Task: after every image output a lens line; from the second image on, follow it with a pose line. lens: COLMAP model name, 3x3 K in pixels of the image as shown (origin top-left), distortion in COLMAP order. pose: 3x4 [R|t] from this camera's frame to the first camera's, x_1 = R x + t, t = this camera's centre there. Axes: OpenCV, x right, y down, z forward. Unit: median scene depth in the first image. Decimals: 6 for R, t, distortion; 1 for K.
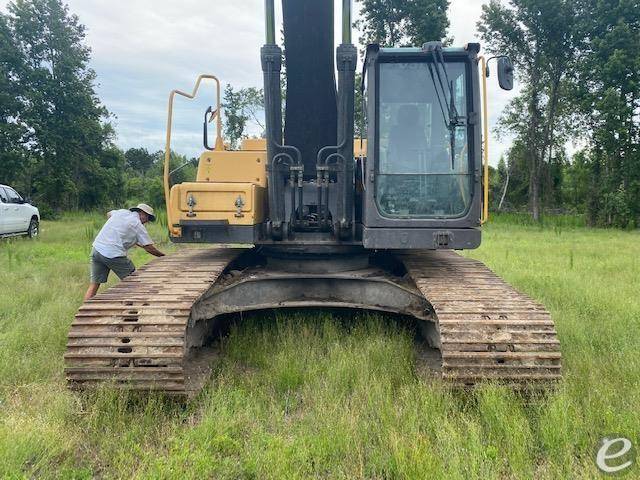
lens RADIAL K [[488.0, 0, 329.5], [0, 488.0, 229.2], [0, 0, 1]] dist [0.027771, -0.039136]
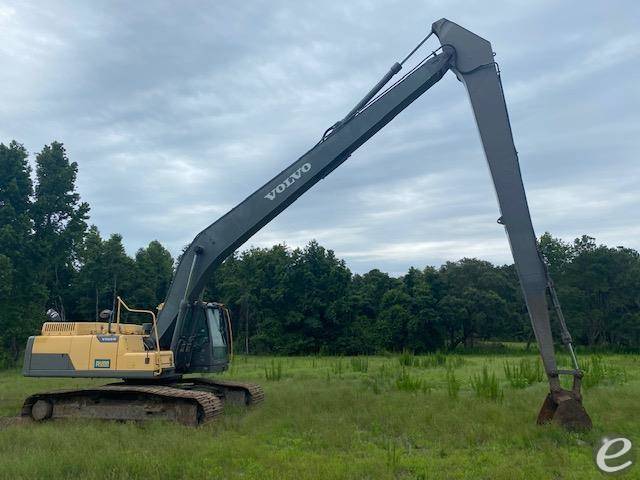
lens RADIAL K [[488.0, 0, 331.1], [0, 488.0, 236.0], [0, 0, 1]] dist [0.027771, -0.039136]
pose [[0.228615, 0.187663, 0.955258, -2.523929], [0.068416, 0.975721, -0.208056, -0.093674], [-0.971110, 0.112919, 0.210225, -0.386742]]
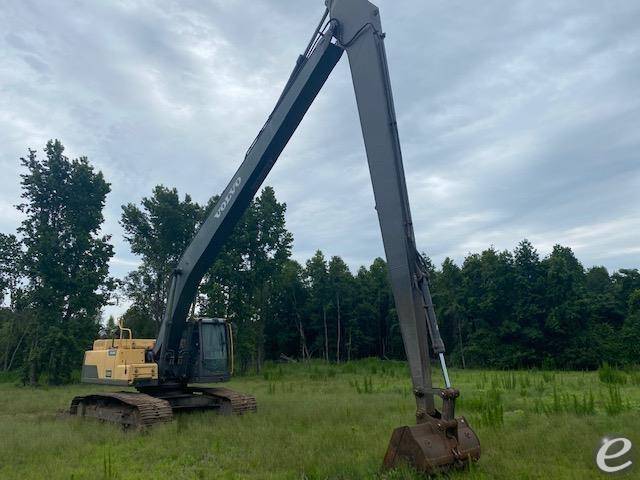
lens RADIAL K [[488.0, 0, 328.4], [0, 488.0, 230.8], [0, 0, 1]] dist [0.027771, -0.039136]
pose [[0.700207, 0.154237, 0.697080, -1.592131], [0.064980, 0.958565, -0.277365, 0.023063], [-0.710976, 0.239510, 0.661172, -1.807515]]
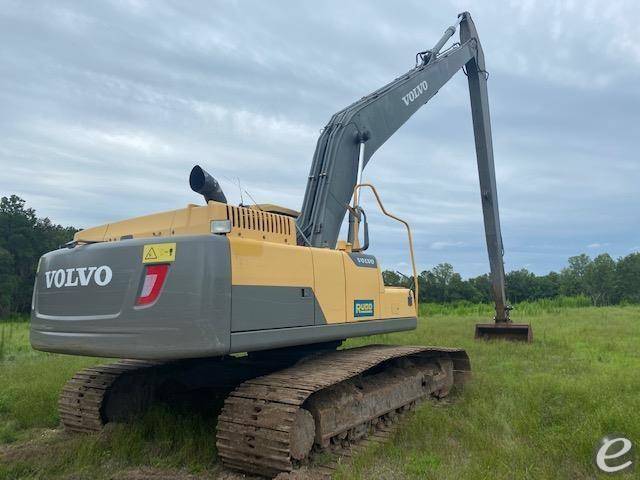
lens RADIAL K [[488.0, 0, 324.8], [0, 488.0, 229.7], [0, 0, 1]] dist [0.027771, -0.039136]
pose [[-0.832937, 0.083946, 0.546964, -0.922120], [0.041915, 0.995158, -0.088904, -0.149337], [-0.551778, -0.051125, -0.832422, 2.397348]]
